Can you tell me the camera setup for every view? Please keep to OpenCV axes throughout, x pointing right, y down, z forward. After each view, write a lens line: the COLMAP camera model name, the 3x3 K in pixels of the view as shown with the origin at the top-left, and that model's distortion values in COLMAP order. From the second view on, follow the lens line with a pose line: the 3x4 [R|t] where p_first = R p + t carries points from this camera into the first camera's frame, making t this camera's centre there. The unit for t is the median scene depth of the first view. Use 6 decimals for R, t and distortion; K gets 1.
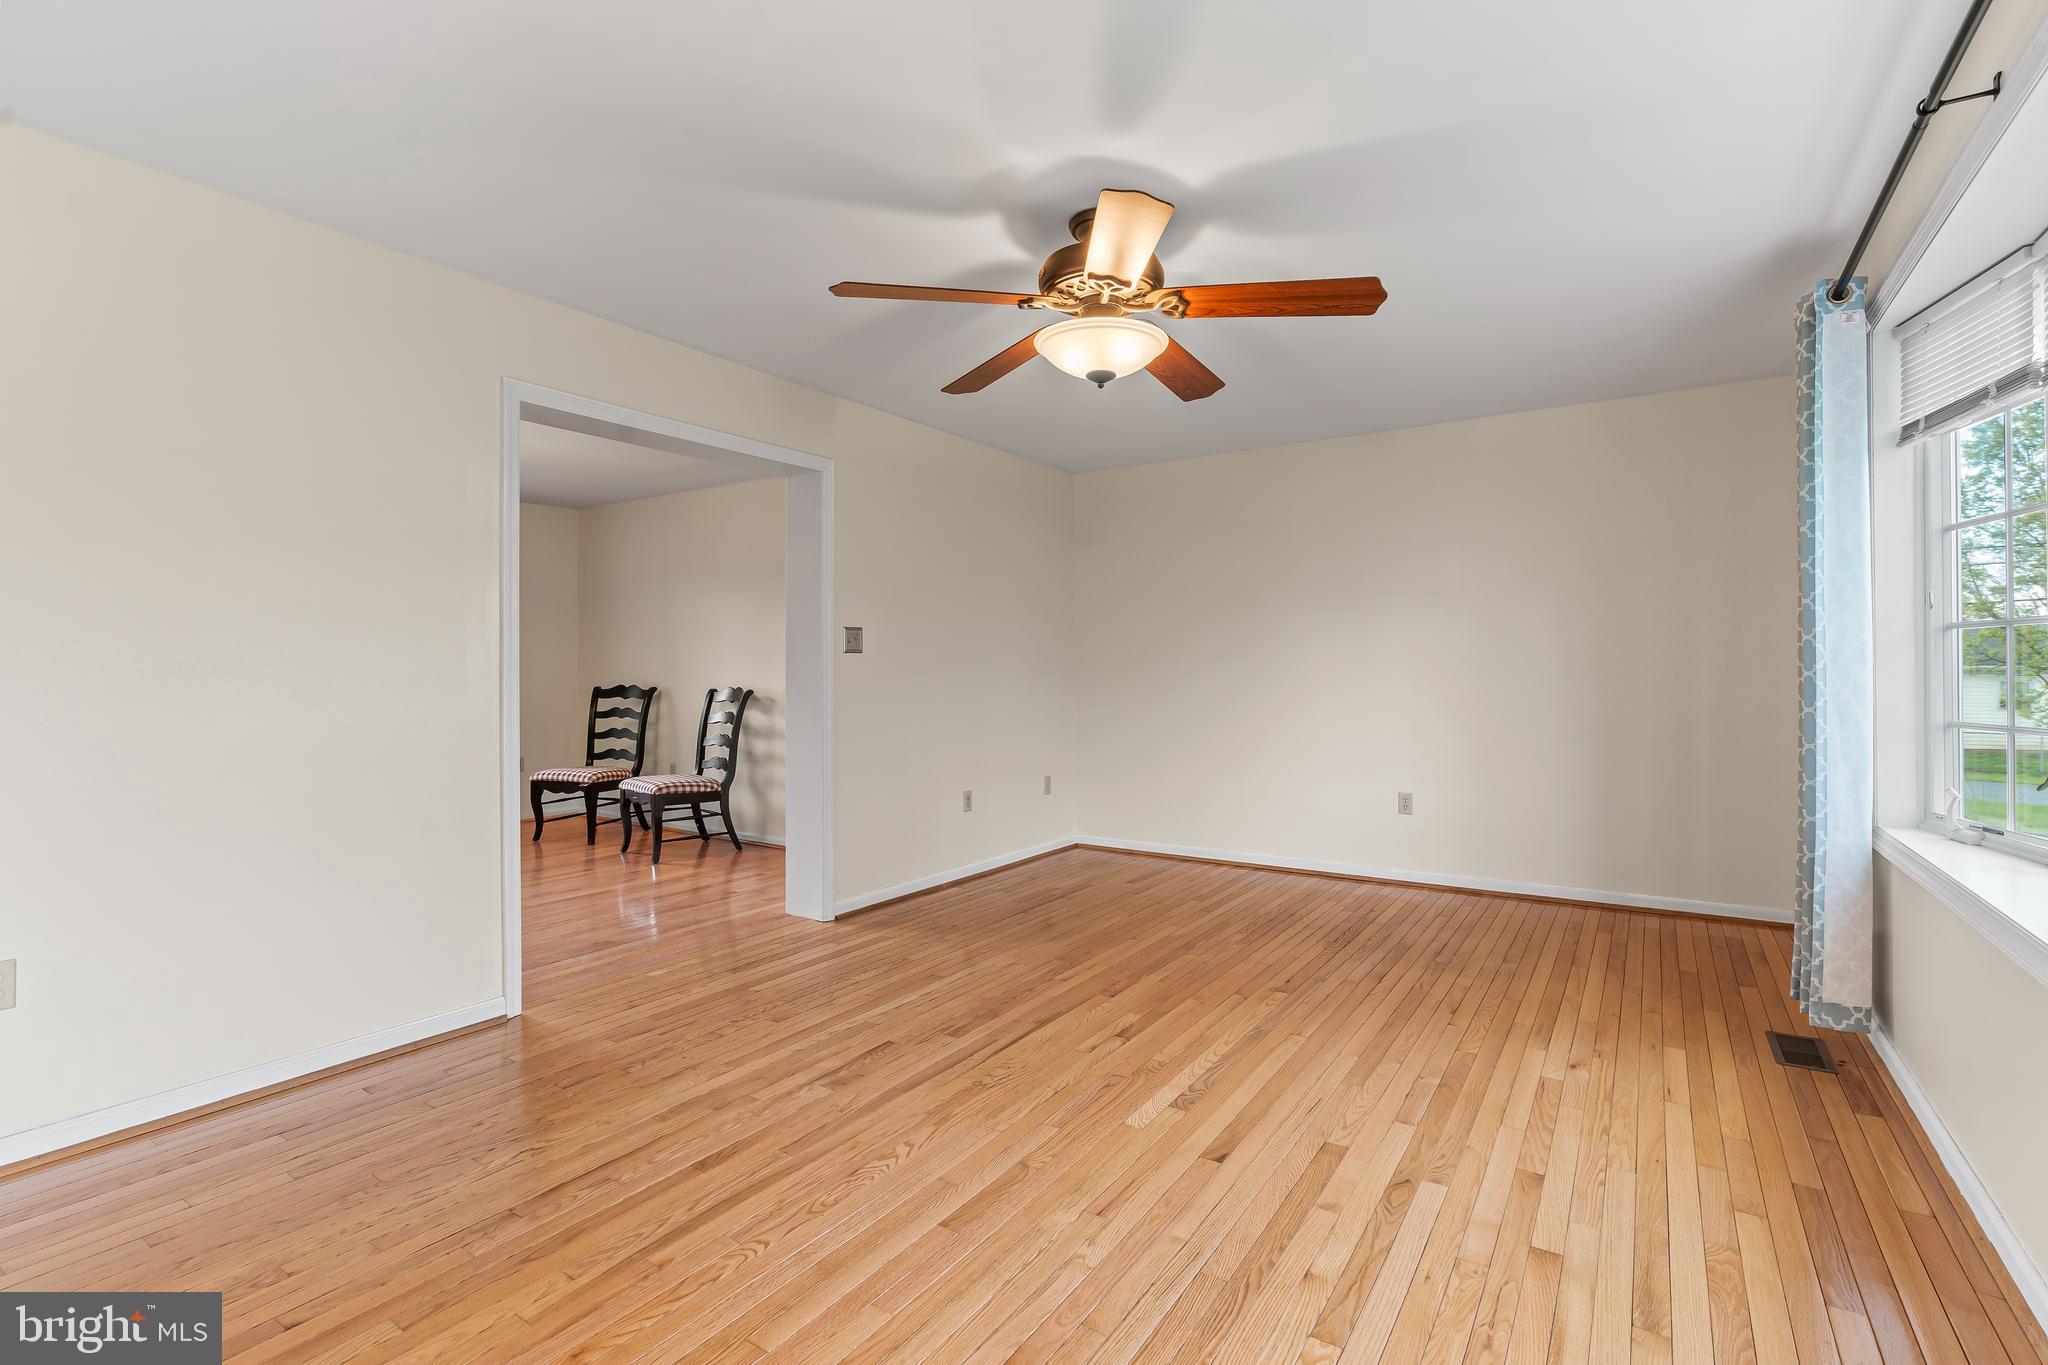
lens RADIAL K [[932.8, 0, 1030.7], [0, 932.8, 673.6], [0, 0, 1]] dist [-0.008497, 0.003716]
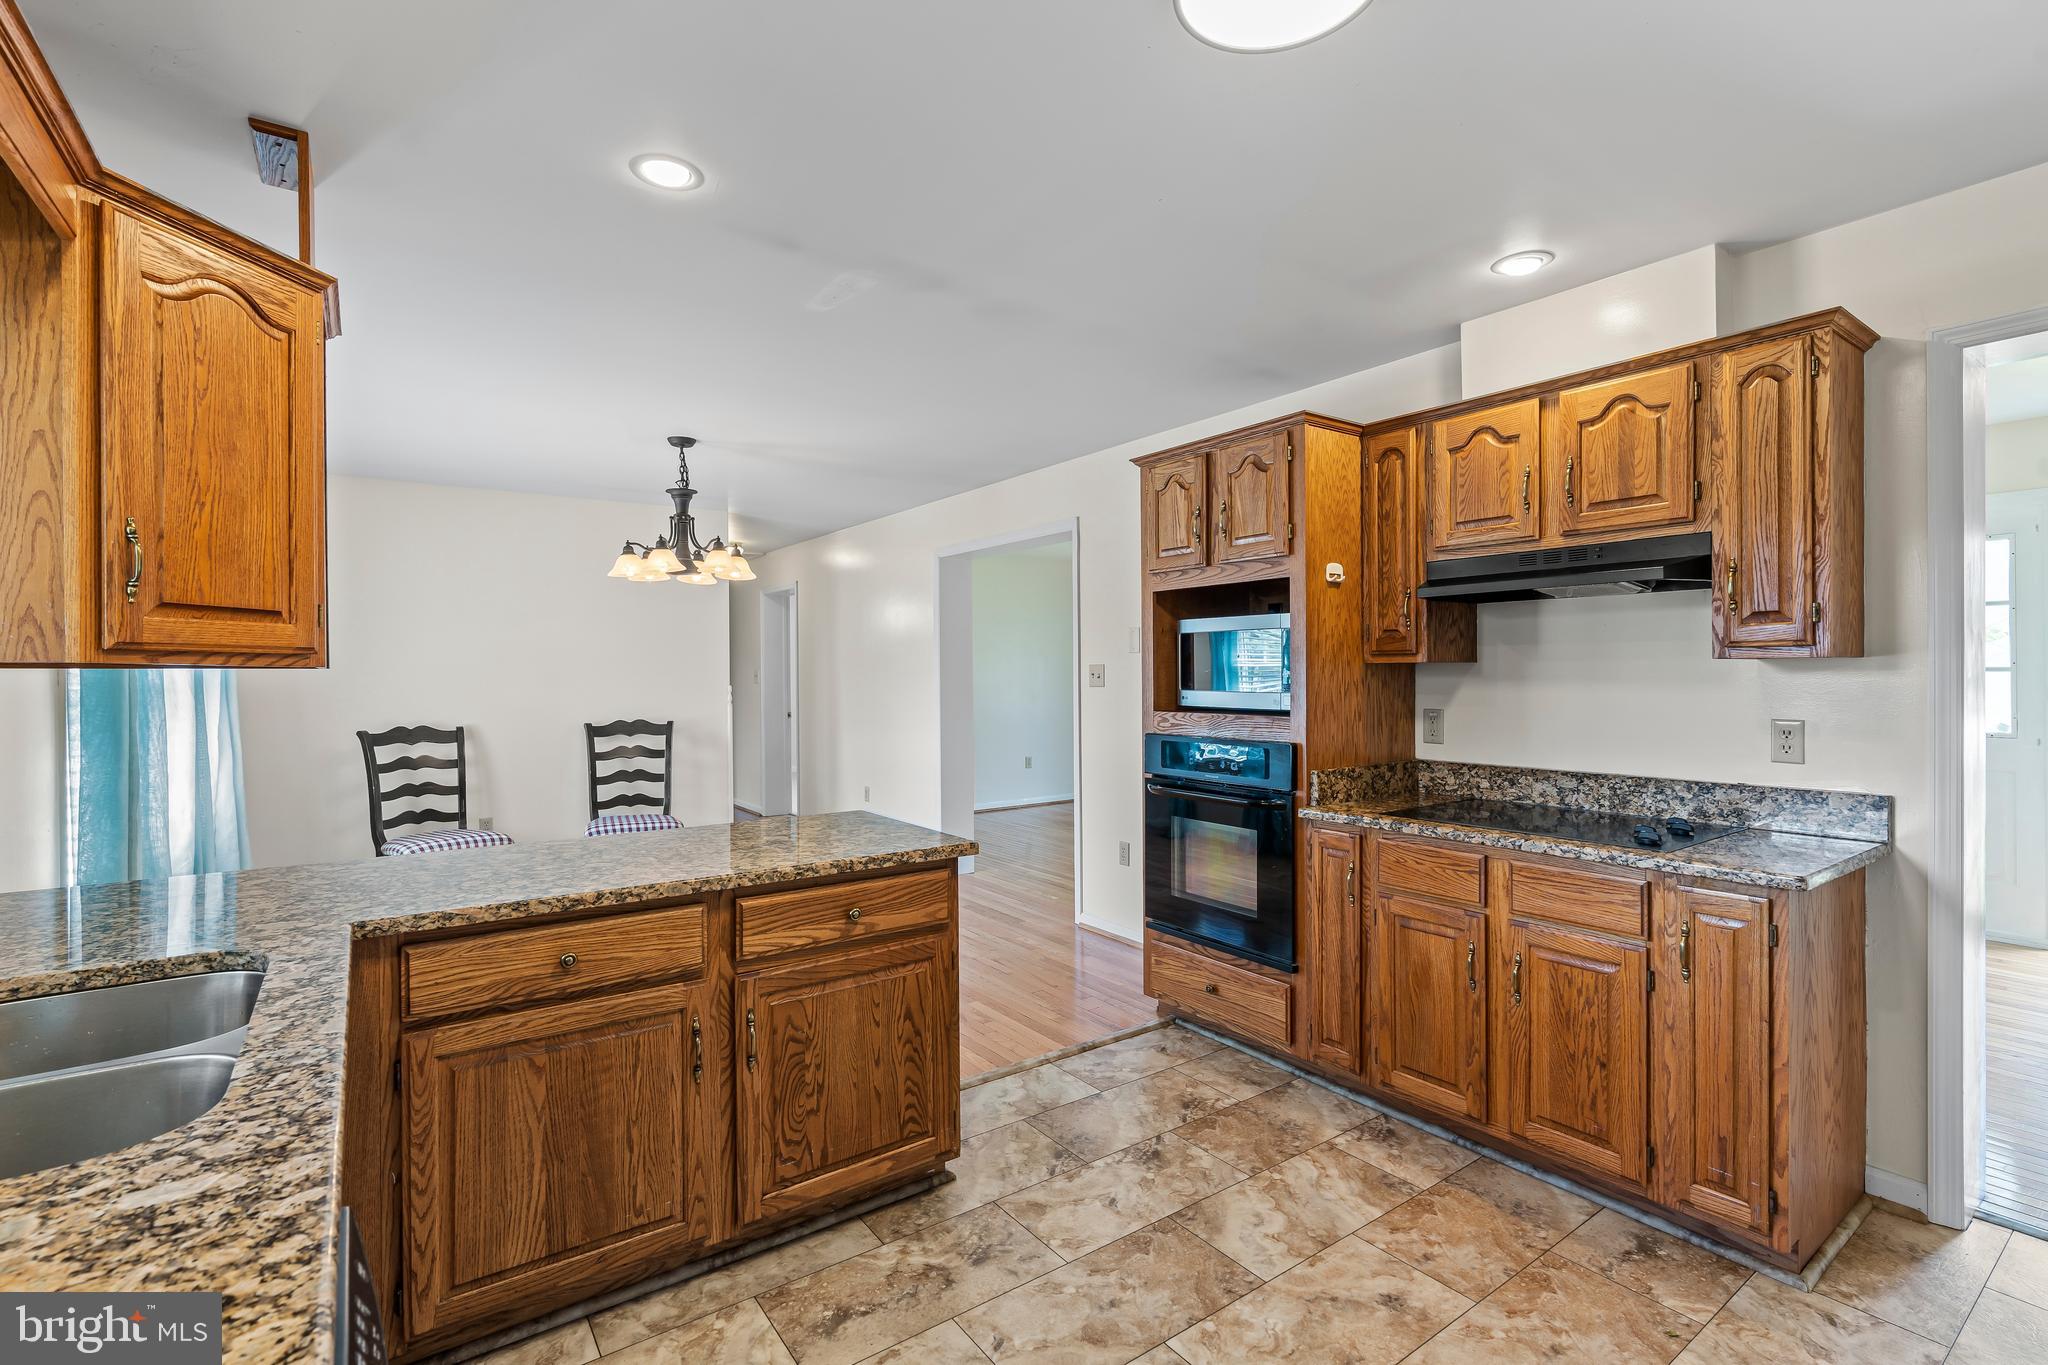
lens RADIAL K [[932.8, 0, 1022.1], [0, 932.8, 671.7], [0, 0, 1]] dist [-0.008497, 0.003716]
pose [[0.355565, -0.001212, 0.934651, -2.117247], [0.010693, 0.999939, -0.002771, -0.055371], [-0.934590, 0.010980, 0.355557, 0.571869]]
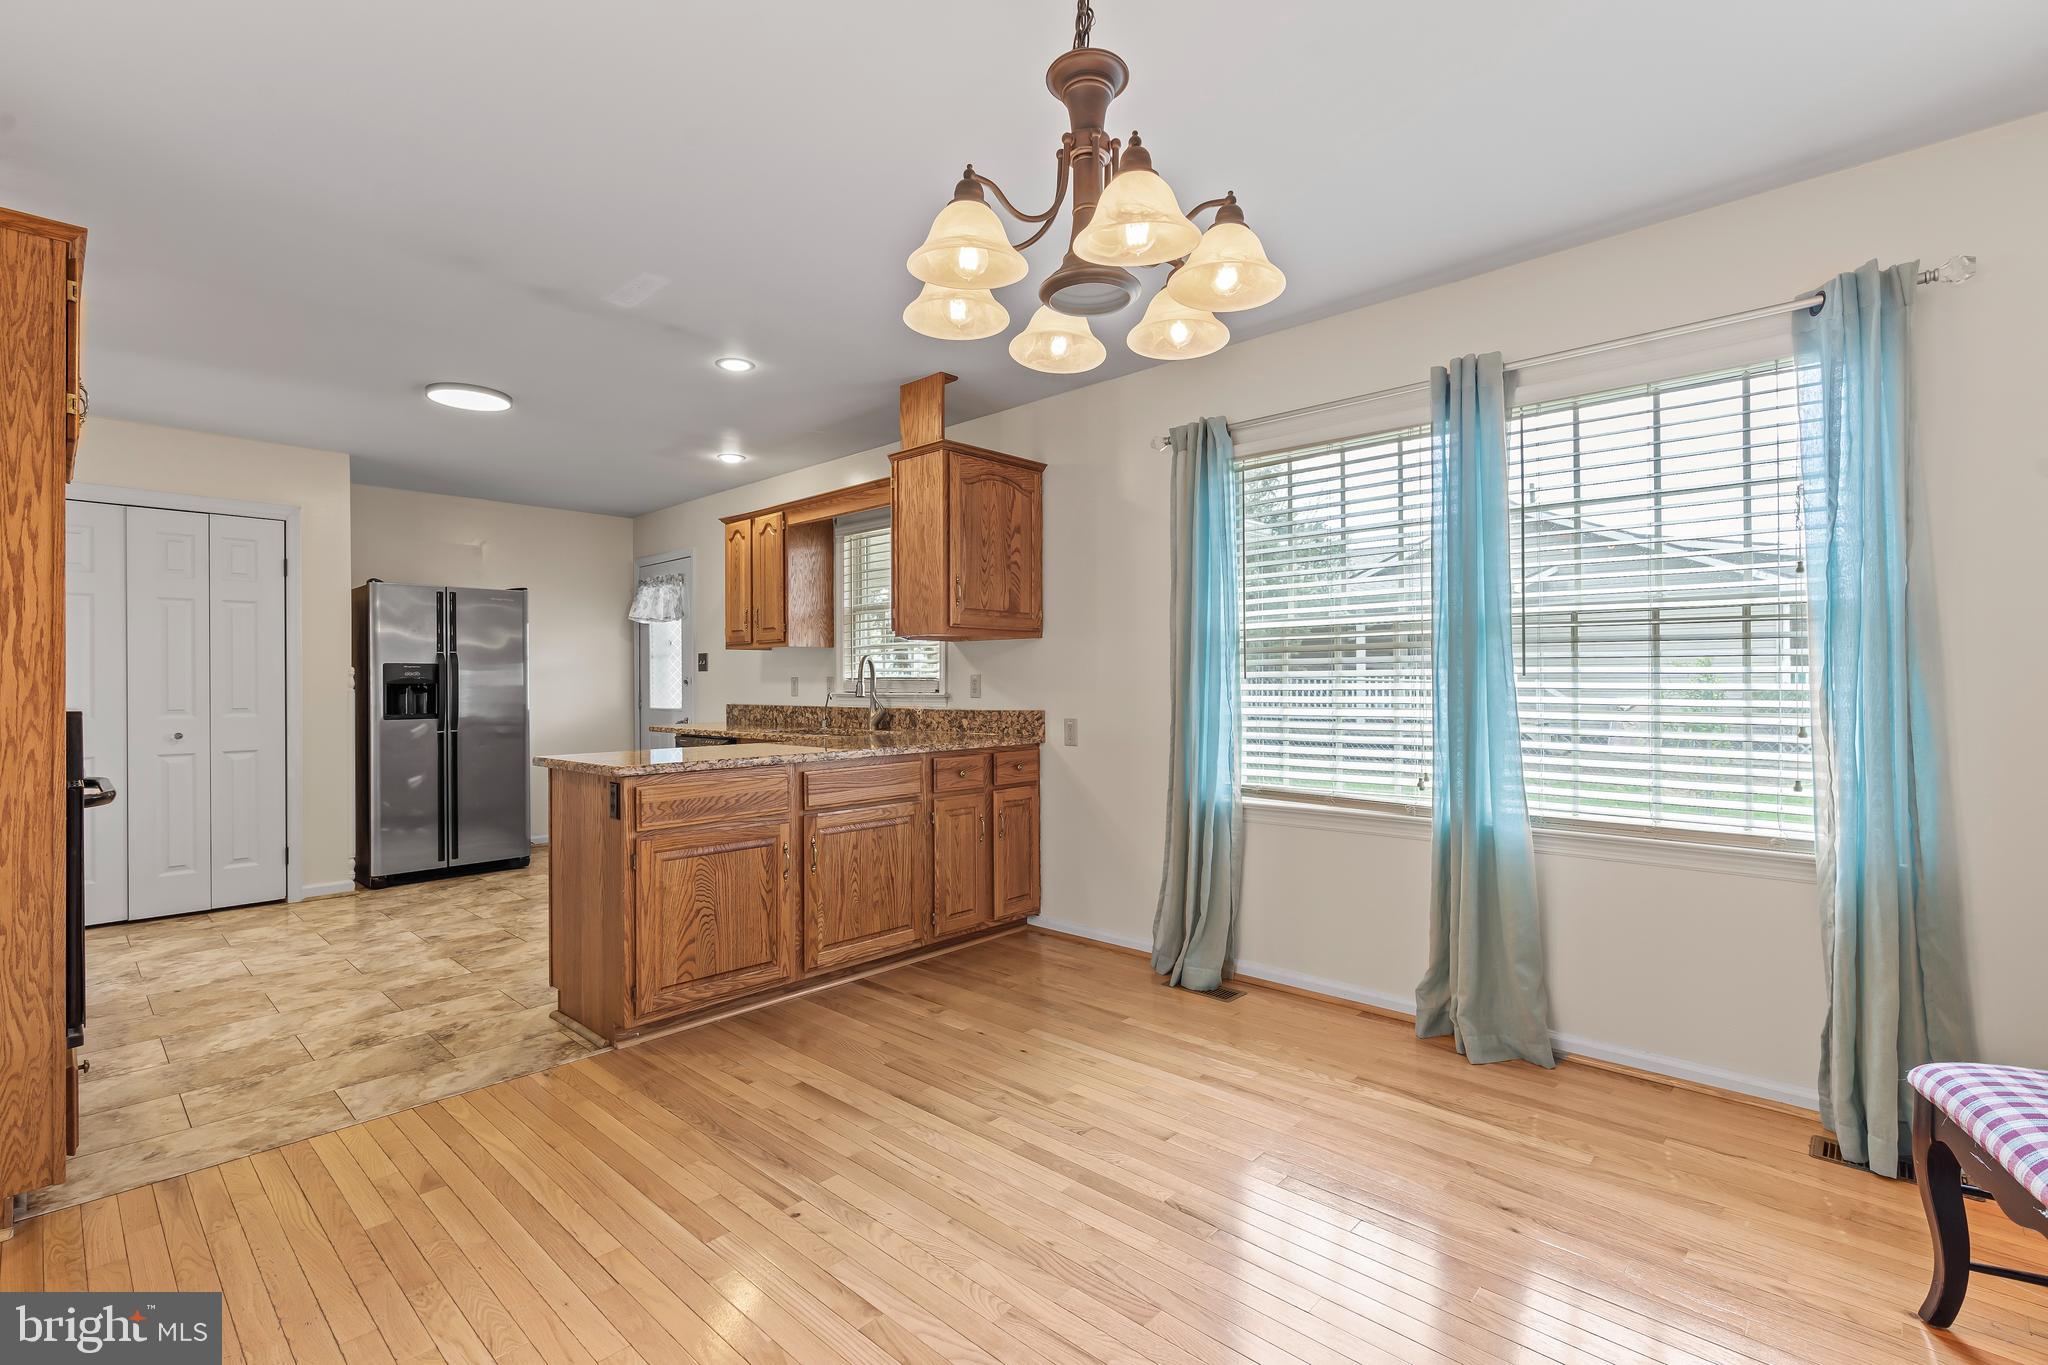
lens RADIAL K [[932.8, 0, 1032.2], [0, 932.8, 677.8], [0, 0, 1]] dist [-0.008497, 0.003716]
pose [[-0.161977, -0.003467, -0.986788, -0.465755], [0.002904, 0.999988, -0.003990, -0.002701], [0.986790, -0.003512, -0.161965, 1.609040]]
